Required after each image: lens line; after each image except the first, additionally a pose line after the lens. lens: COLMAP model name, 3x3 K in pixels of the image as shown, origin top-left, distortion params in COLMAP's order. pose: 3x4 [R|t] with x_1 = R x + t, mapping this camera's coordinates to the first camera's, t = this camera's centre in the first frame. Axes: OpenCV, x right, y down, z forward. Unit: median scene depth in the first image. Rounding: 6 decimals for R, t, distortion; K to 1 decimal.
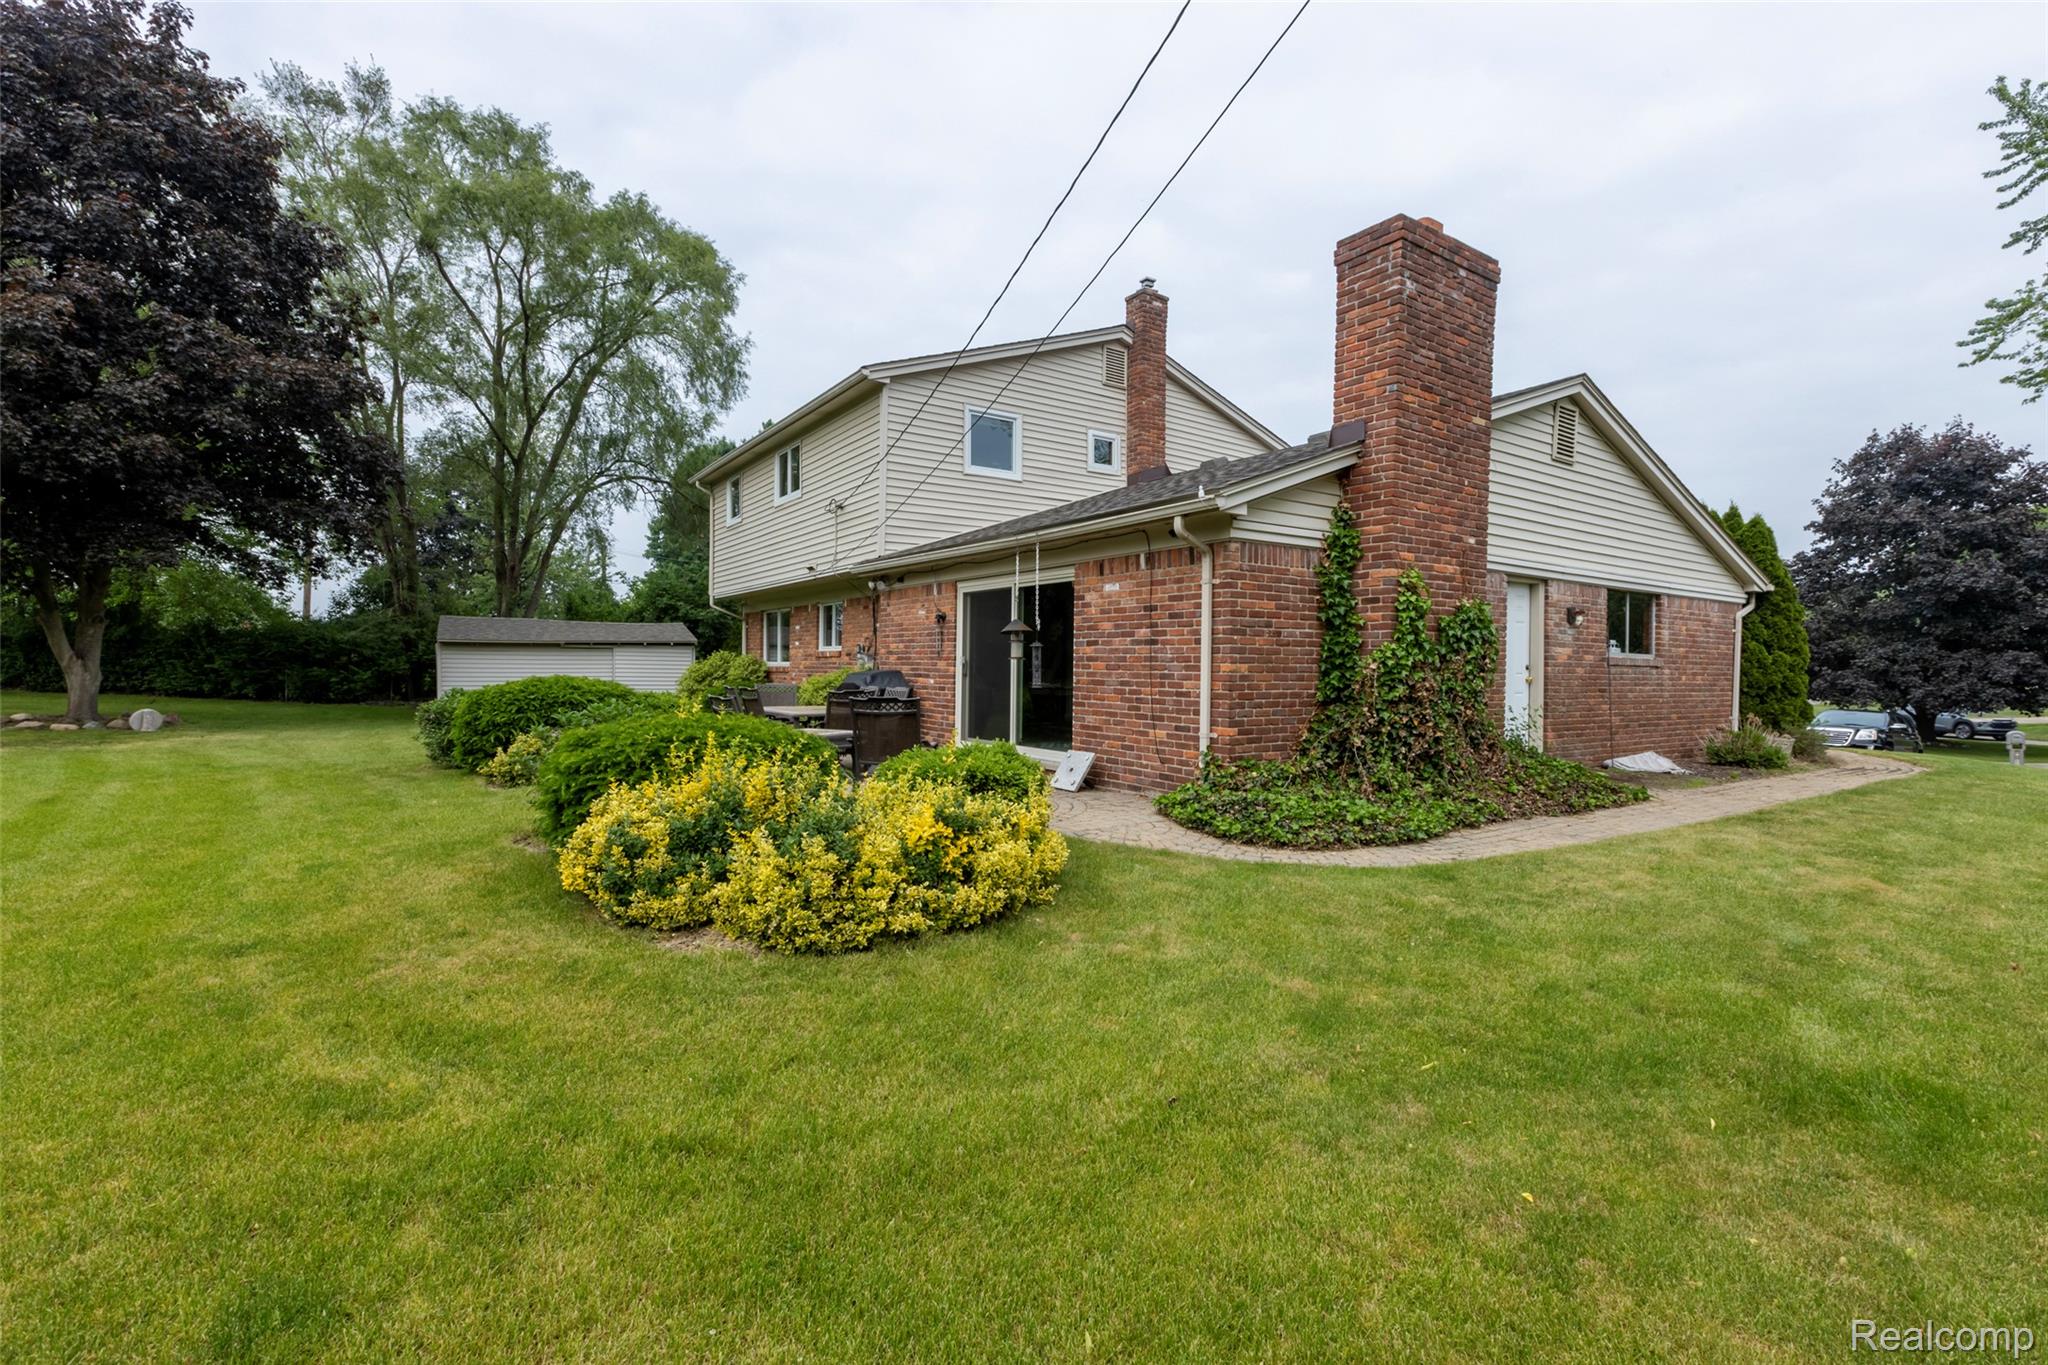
lens RADIAL K [[922.5, 0, 1018.3], [0, 922.5, 673.8], [0, 0, 1]] dist [-0.001870, -0.000743]
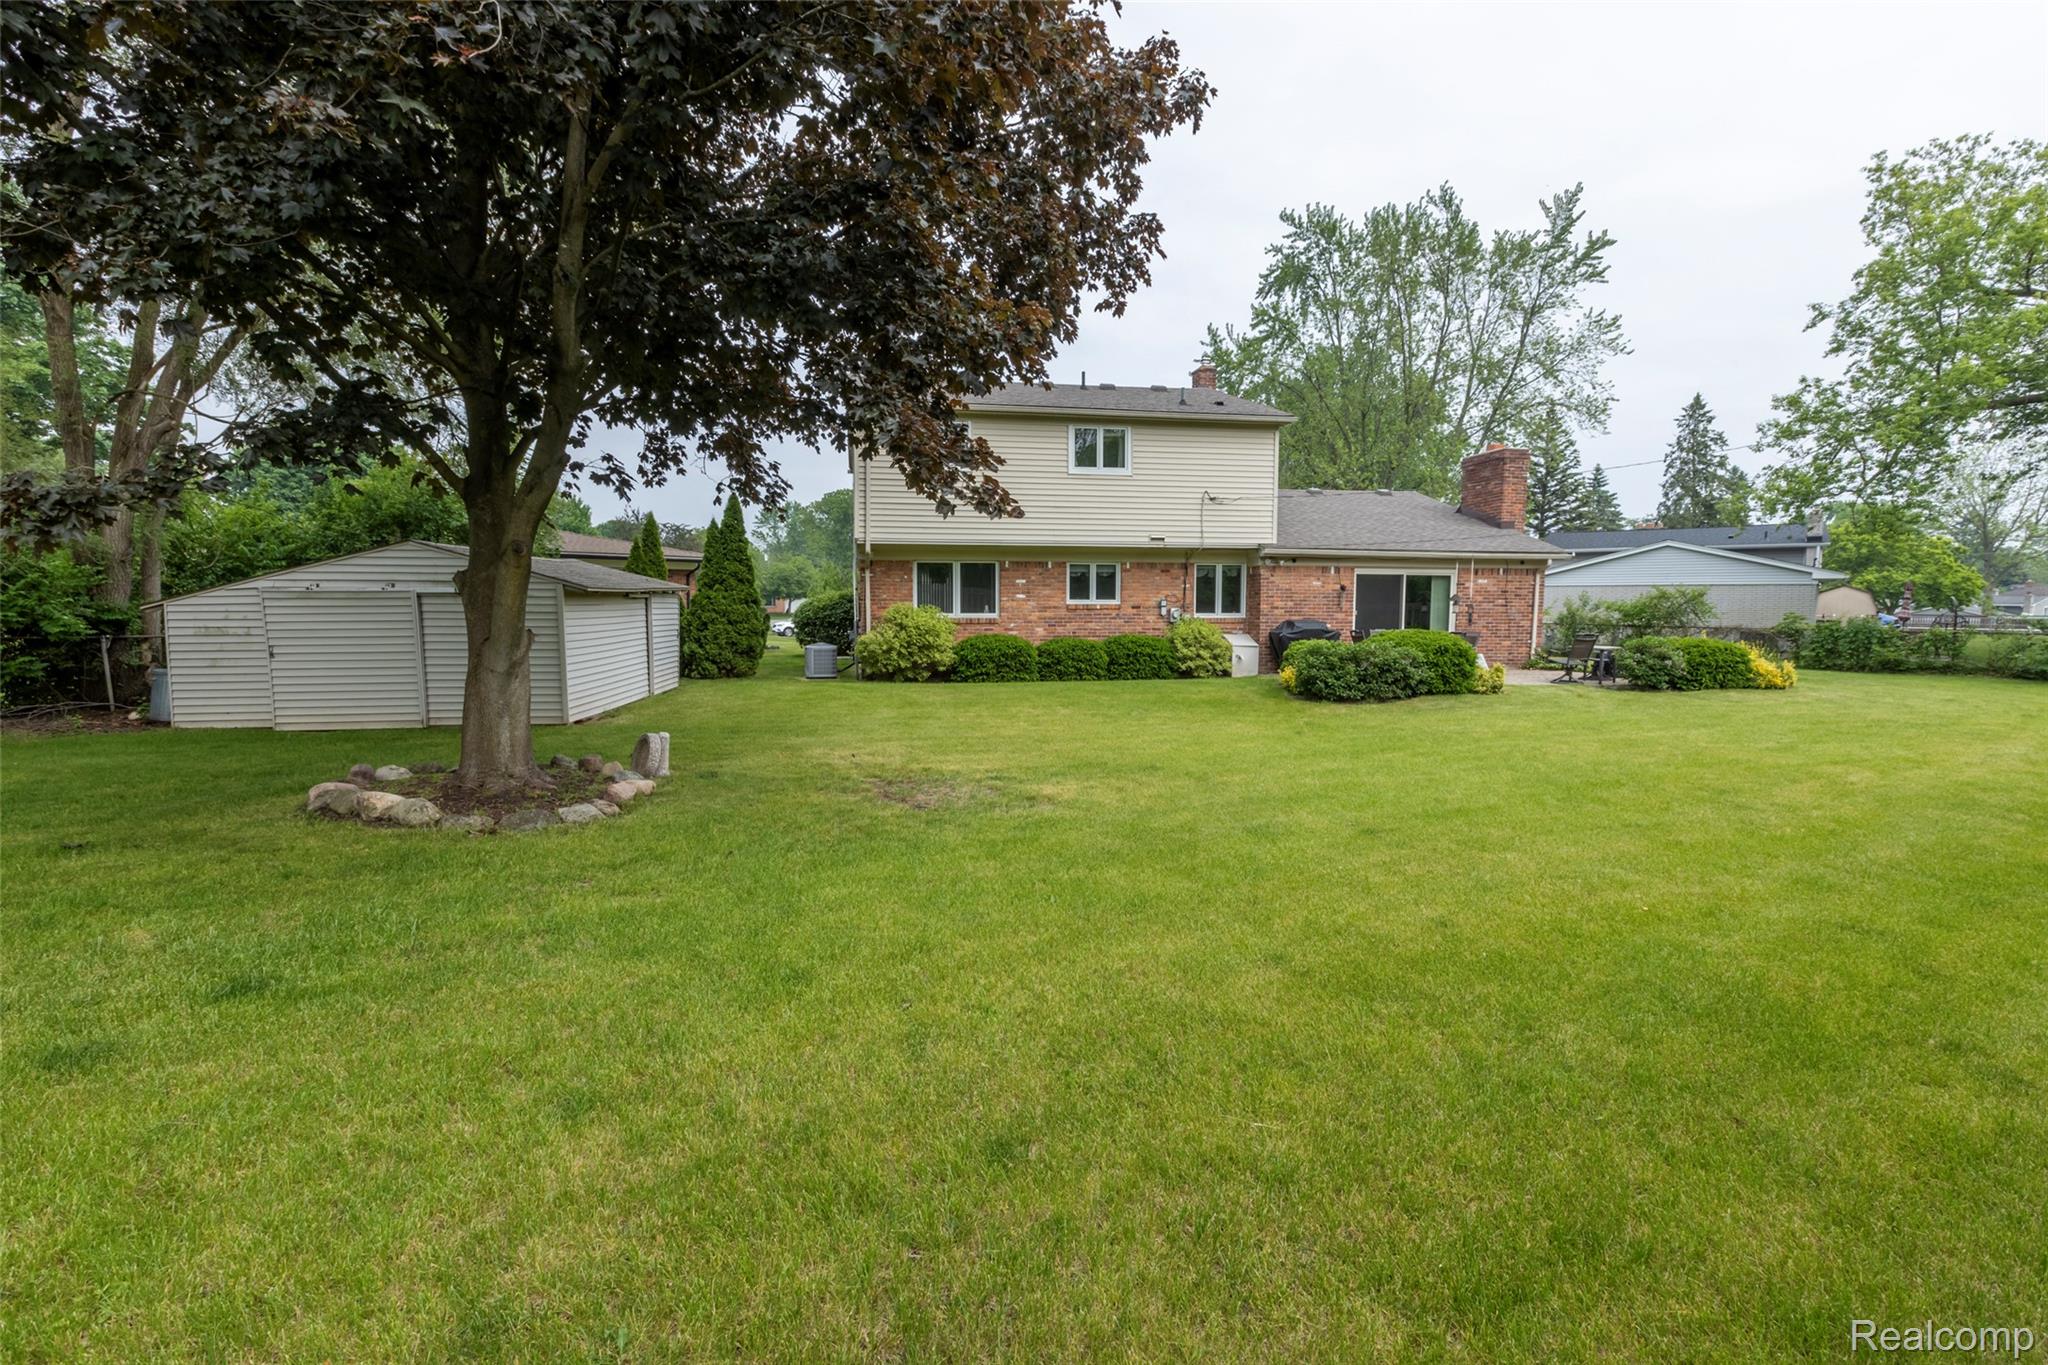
lens RADIAL K [[922.5, 0, 1024.5], [0, 922.5, 689.4], [0, 0, 1]] dist [-0.001870, -0.000743]
pose [[0.401539, -0.095188, 0.910882, -1.736386], [0.007946, 0.994909, 0.100466, -0.046460], [-0.915807, -0.033103, 0.400251, 0.787580]]
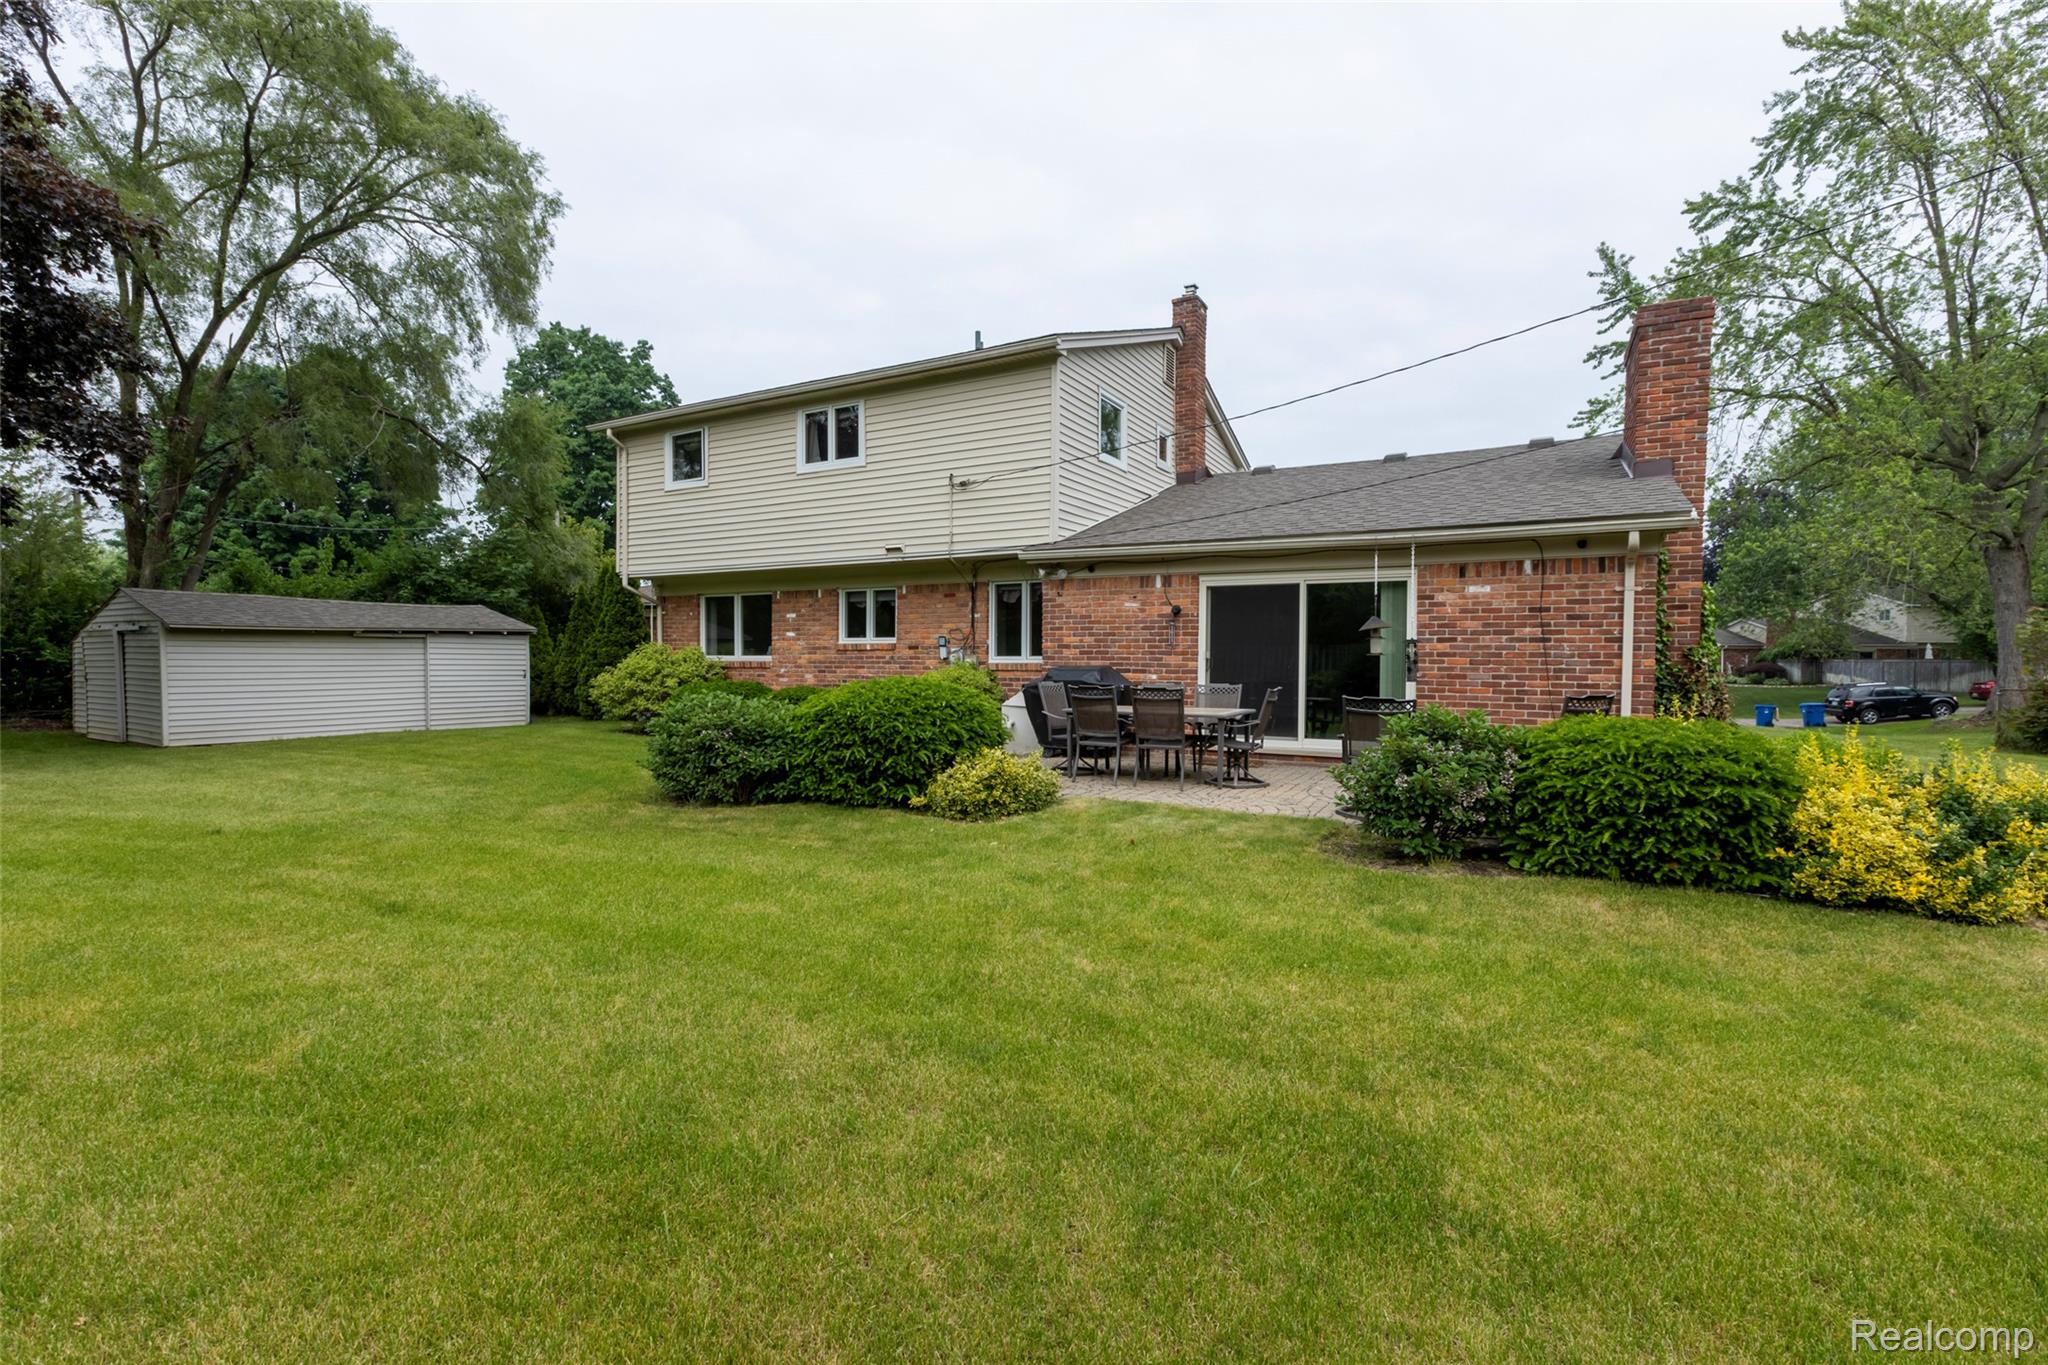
lens RADIAL K [[922.5, 0, 1026.1], [0, 922.5, 680.4], [0, 0, 1]] dist [-0.001870, -0.000743]
pose [[0.890820, -0.016161, 0.454069, -0.613506], [0.007628, 0.999758, 0.020618, -0.008823], [-0.454293, -0.014903, 0.890728, 0.192178]]
